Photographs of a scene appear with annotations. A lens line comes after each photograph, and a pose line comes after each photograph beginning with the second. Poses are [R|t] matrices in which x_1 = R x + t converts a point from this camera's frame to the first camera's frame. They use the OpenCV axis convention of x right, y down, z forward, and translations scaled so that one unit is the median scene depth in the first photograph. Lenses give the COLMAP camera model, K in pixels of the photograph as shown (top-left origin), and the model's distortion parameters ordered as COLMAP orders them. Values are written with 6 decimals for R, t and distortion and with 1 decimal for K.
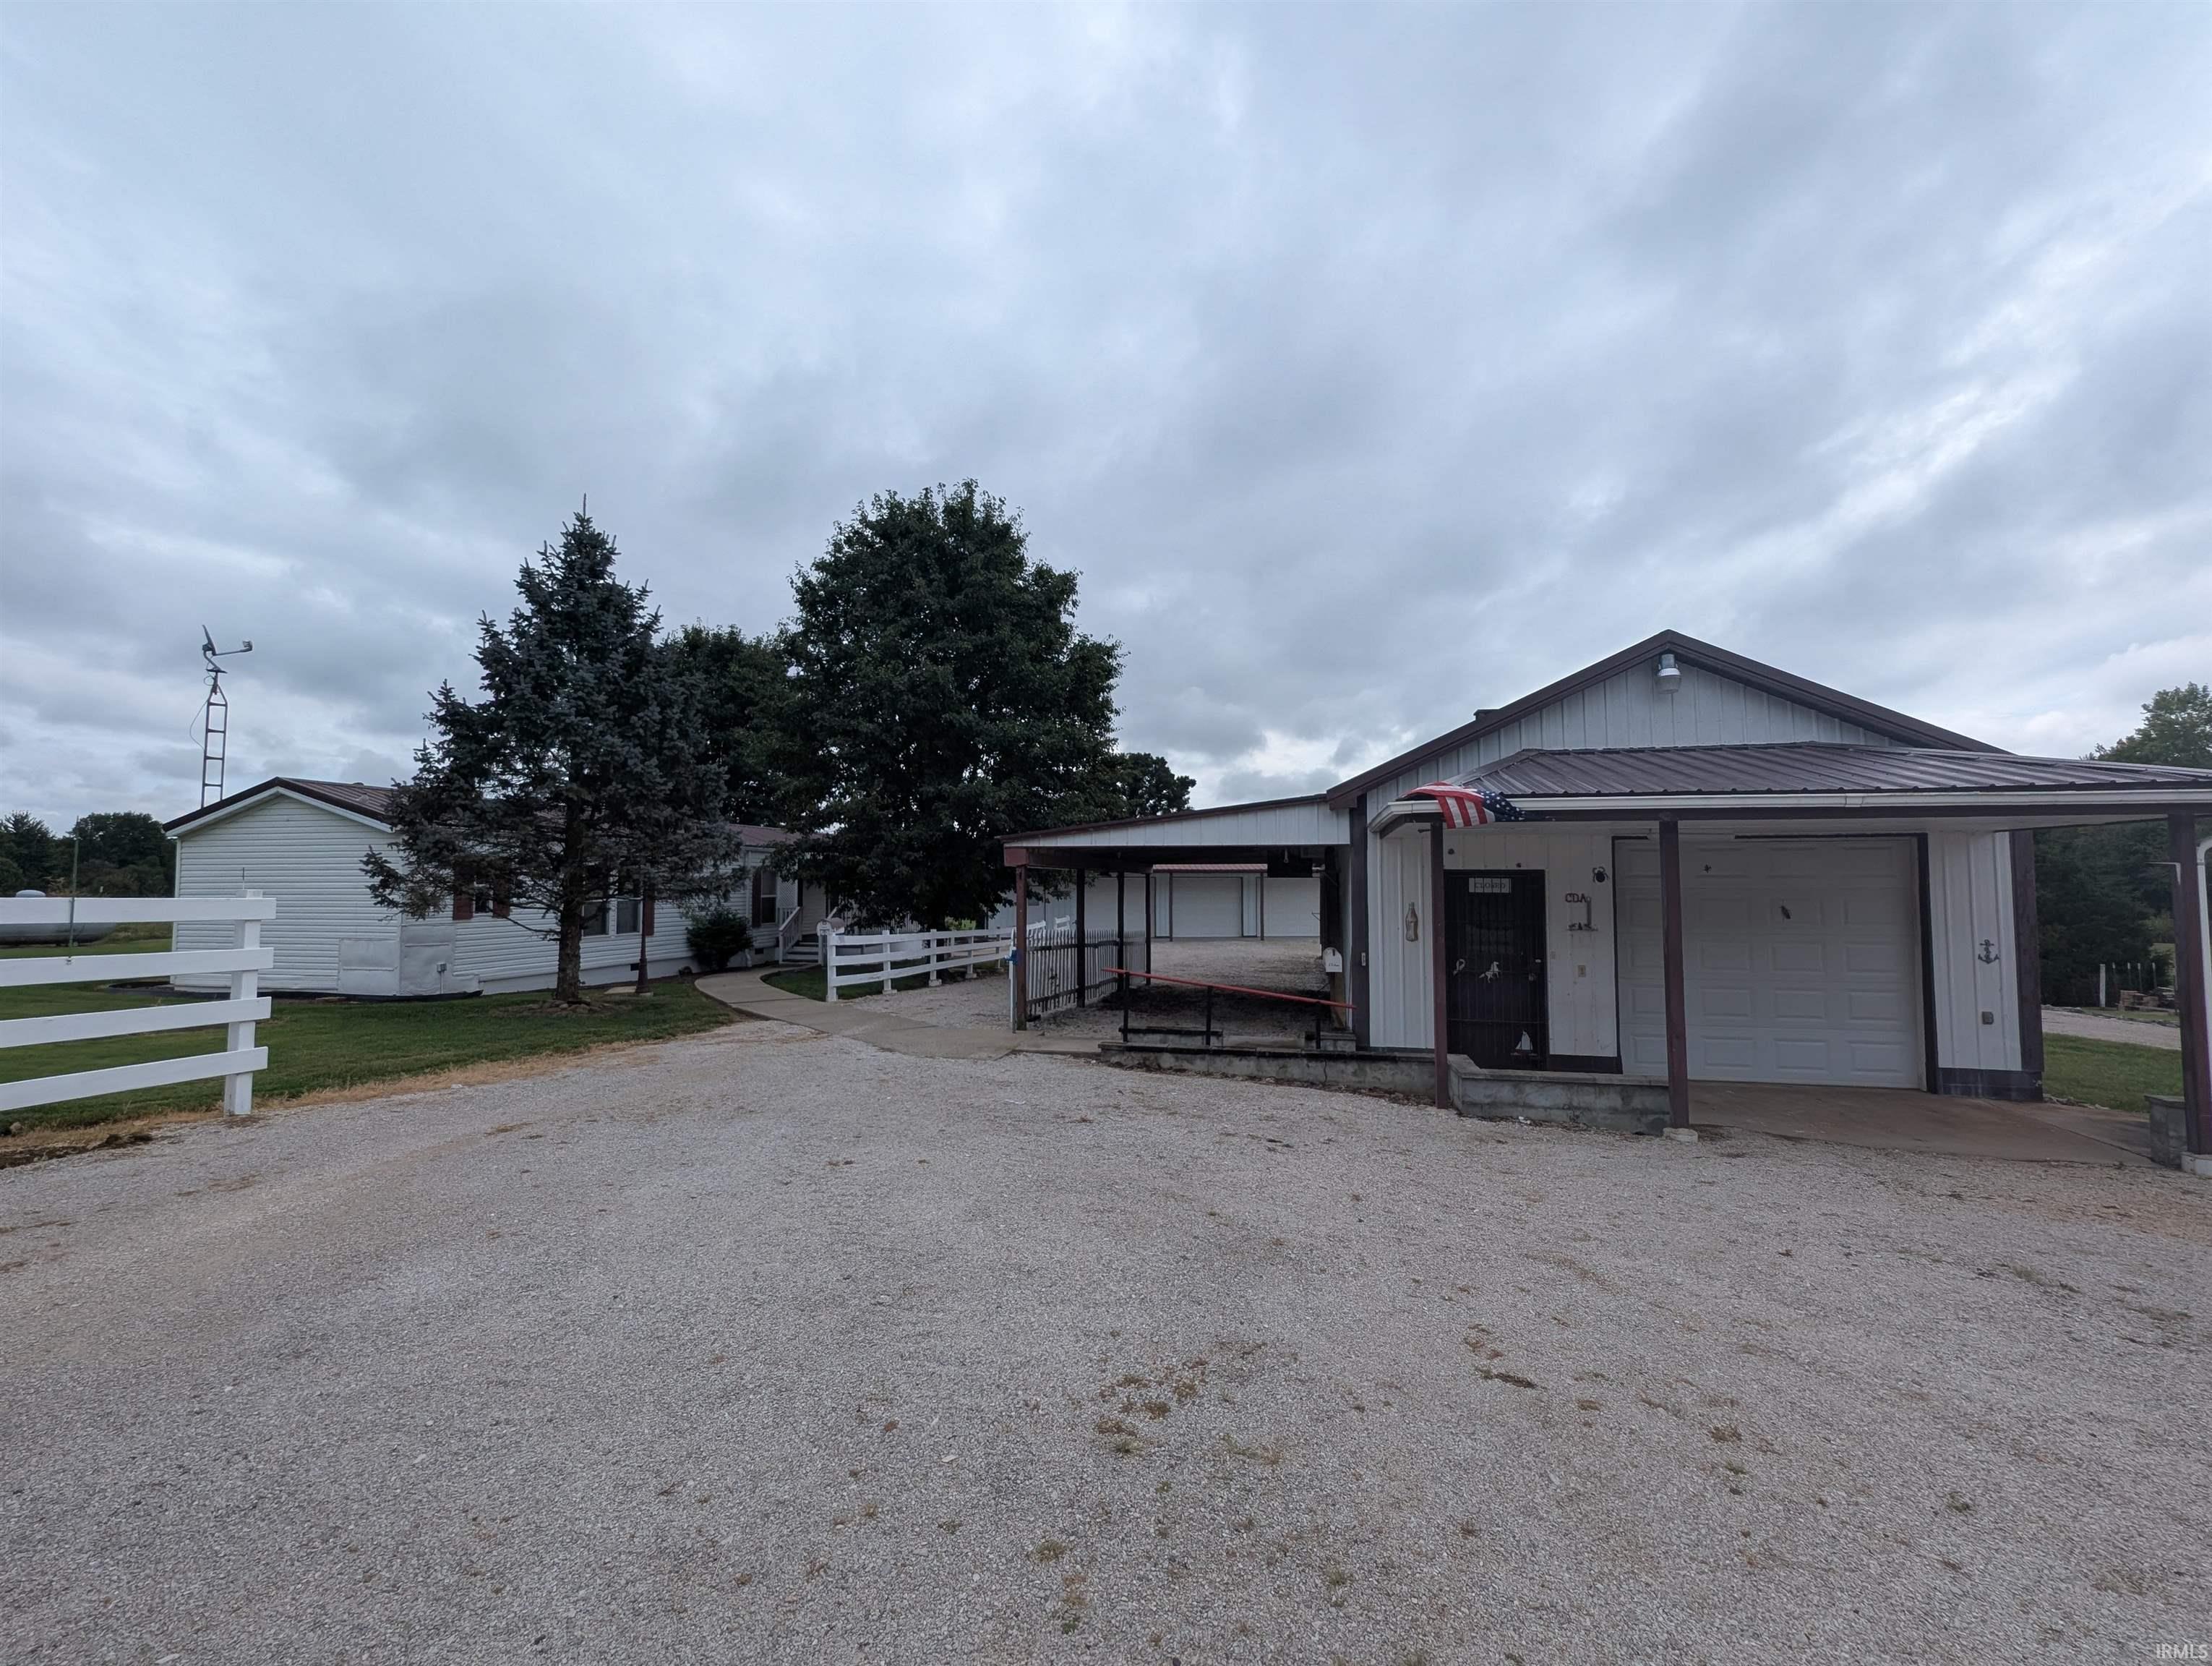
lens RADIAL K [[884.8, 0, 1127.1], [0, 884.8, 839.9], [0, 0, 1]] dist [-0.000363, 0.000399]
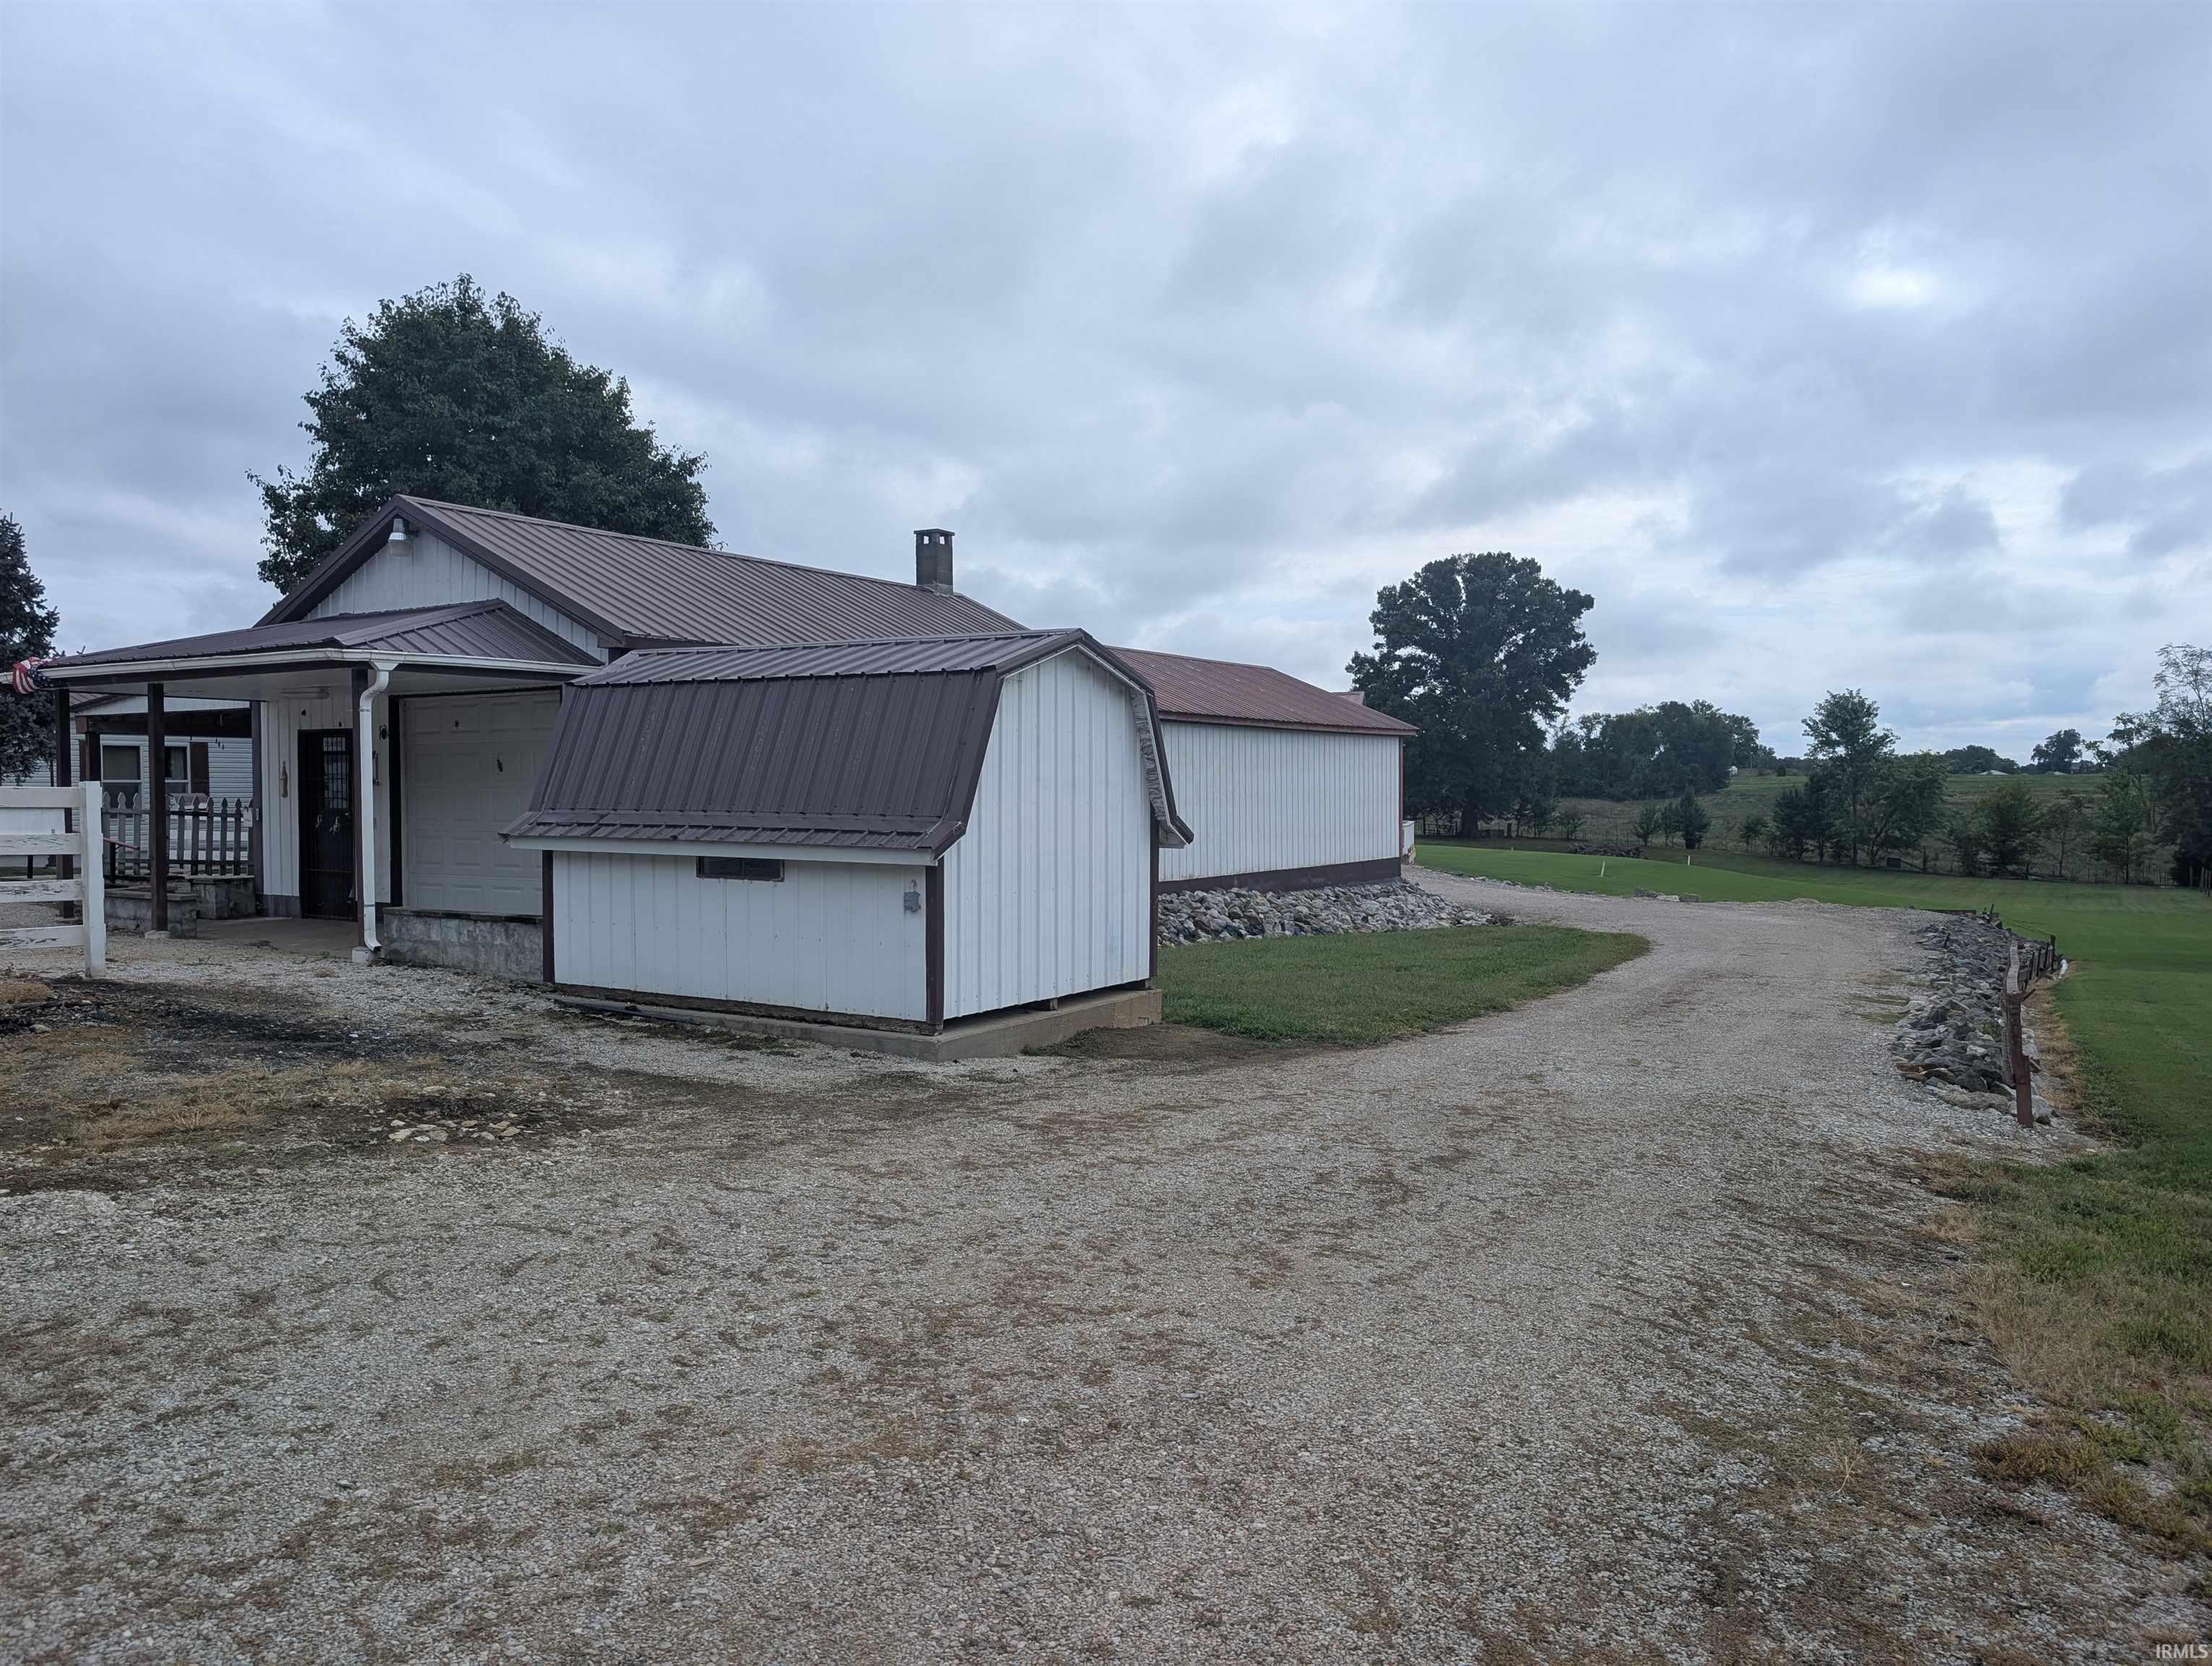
lens RADIAL K [[1521.4, 0, 1106.0], [0, 1521.4, 833.0], [0, 0, 1]] dist [0.040989, -0.070819]
pose [[0.946628, 0.006298, -0.322265, 1.887846], [0.019678, 0.996815, 0.077283, 0.034372], [0.321726, -0.079500, 0.943489, -0.438007]]
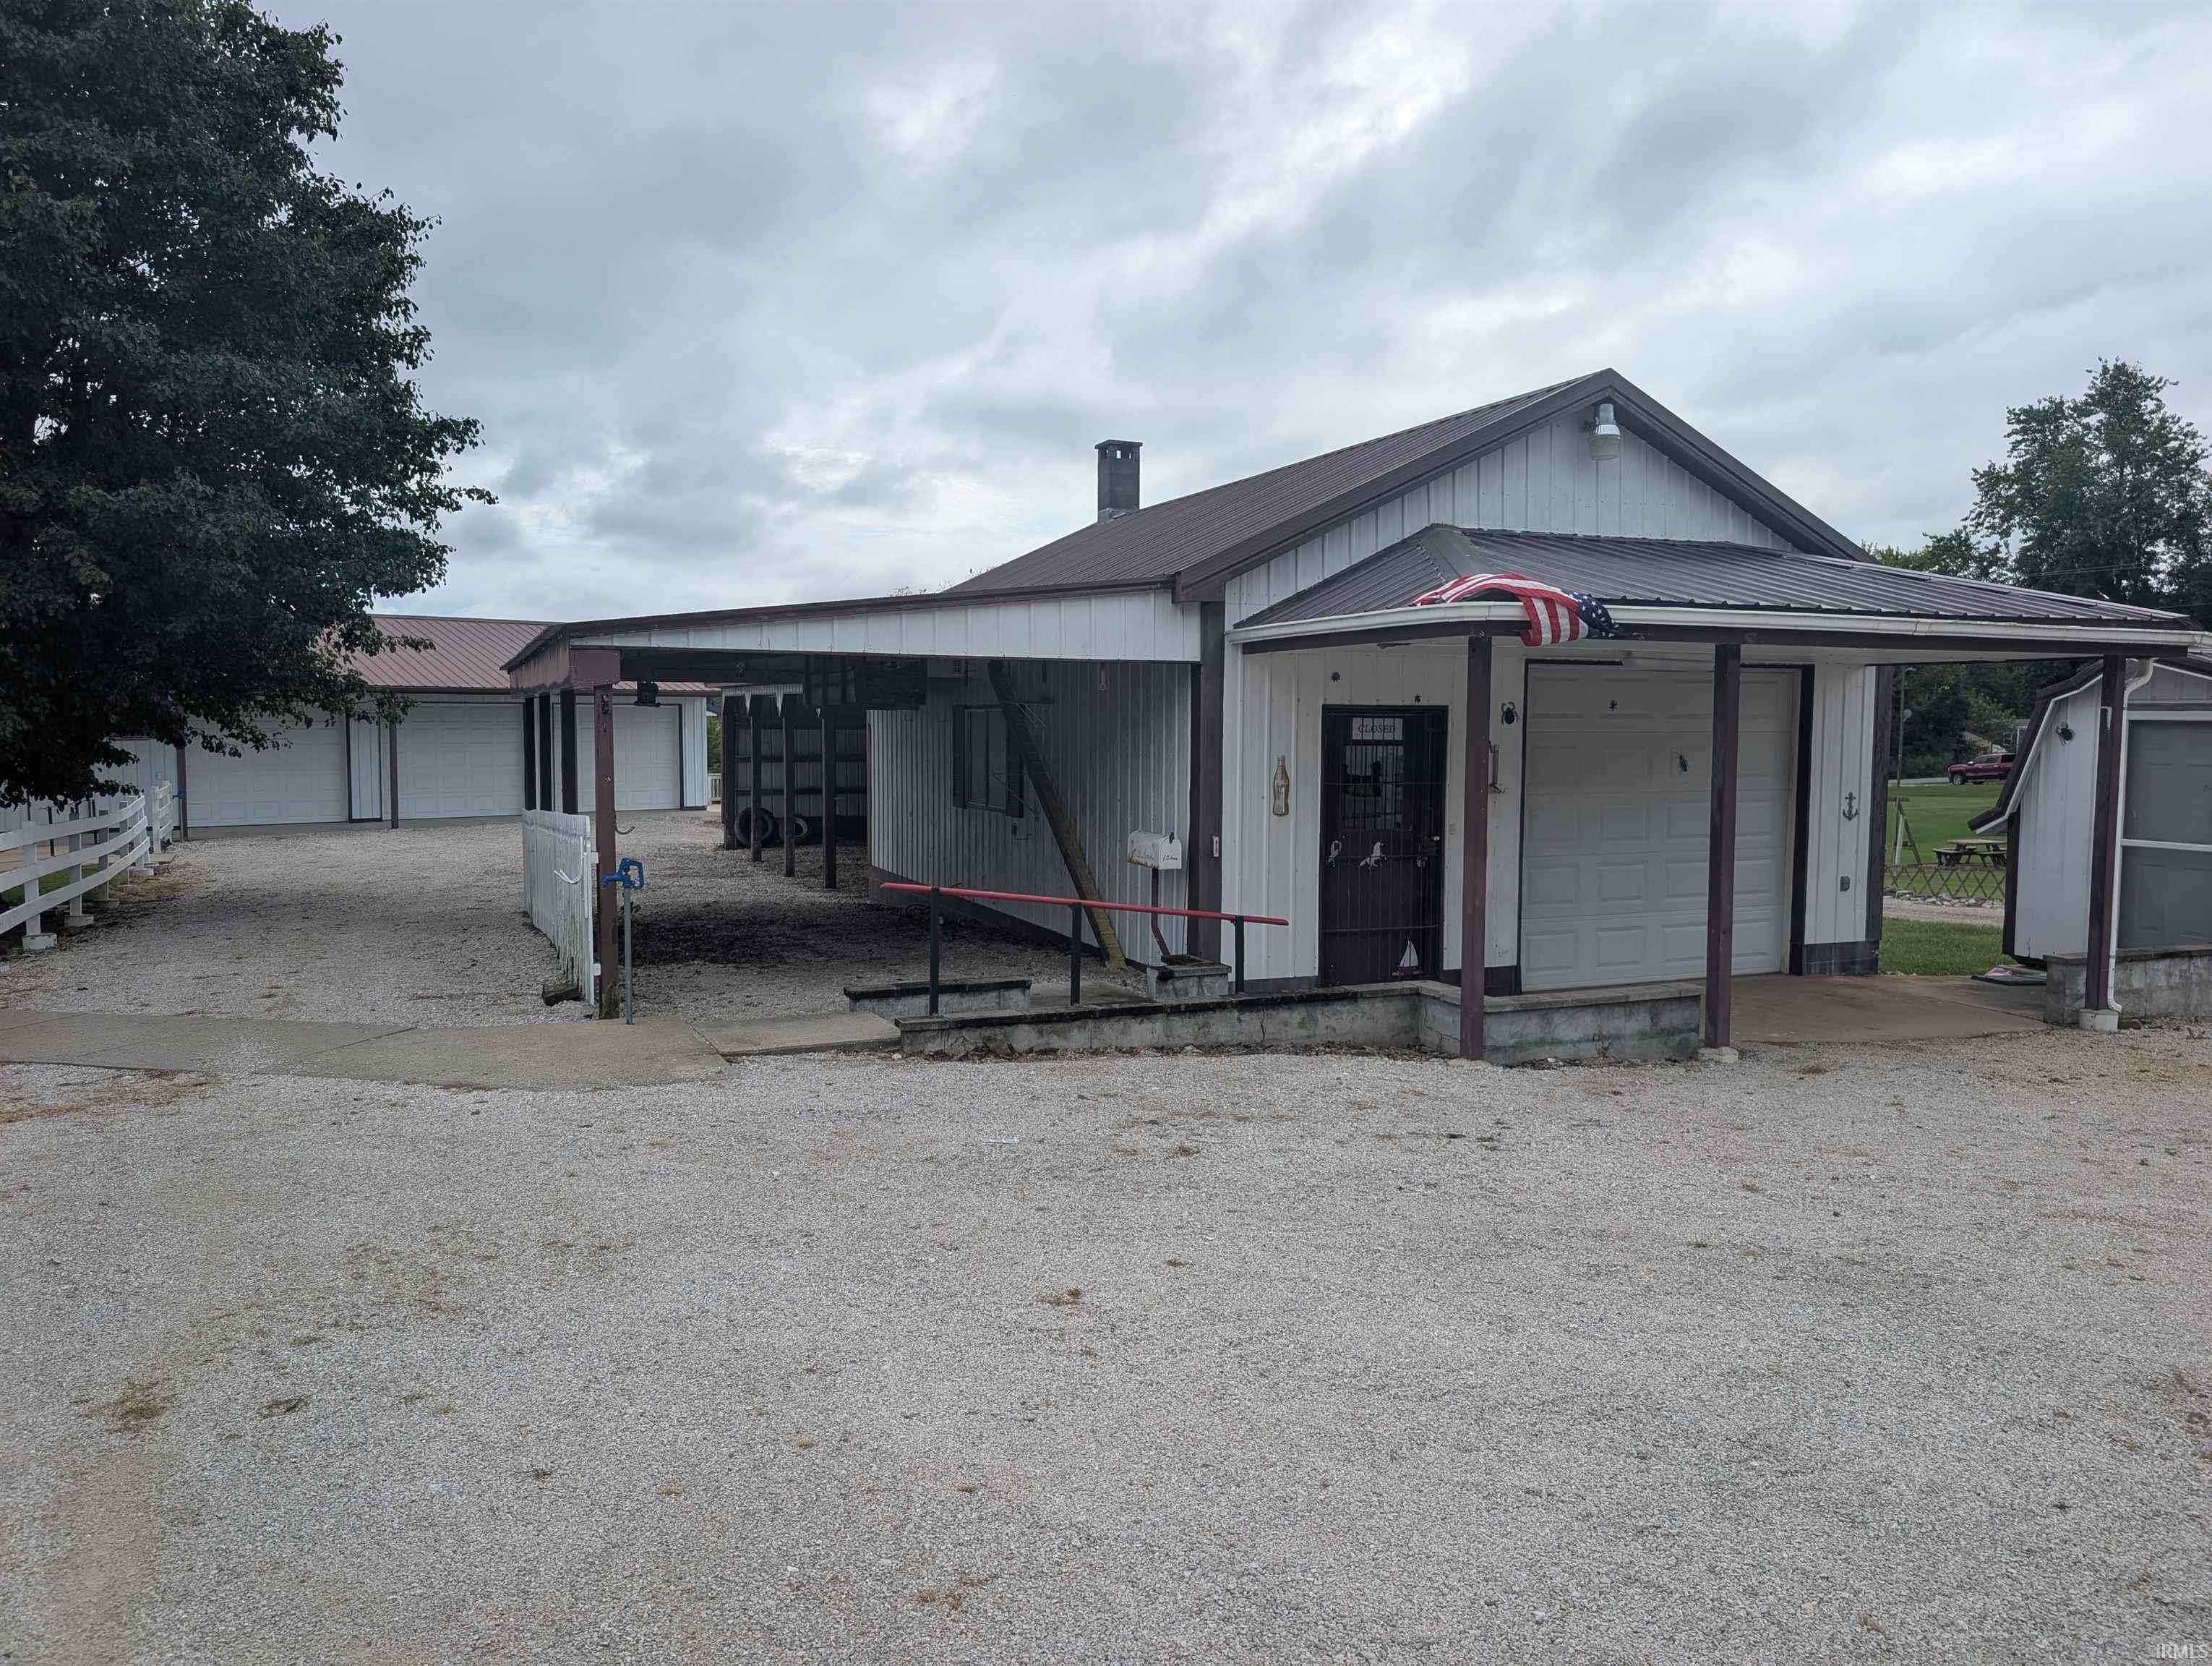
lens RADIAL K [[1521.4, 0, 1106.0], [0, 1521.4, 833.0], [0, 0, 1]] dist [0.040989, -0.070819]
pose [[0.833224, -0.037628, 0.551654, -0.397587], [-0.032655, 0.992592, 0.117027, 0.002040], [-0.551970, -0.115524, 0.825822, 0.158257]]
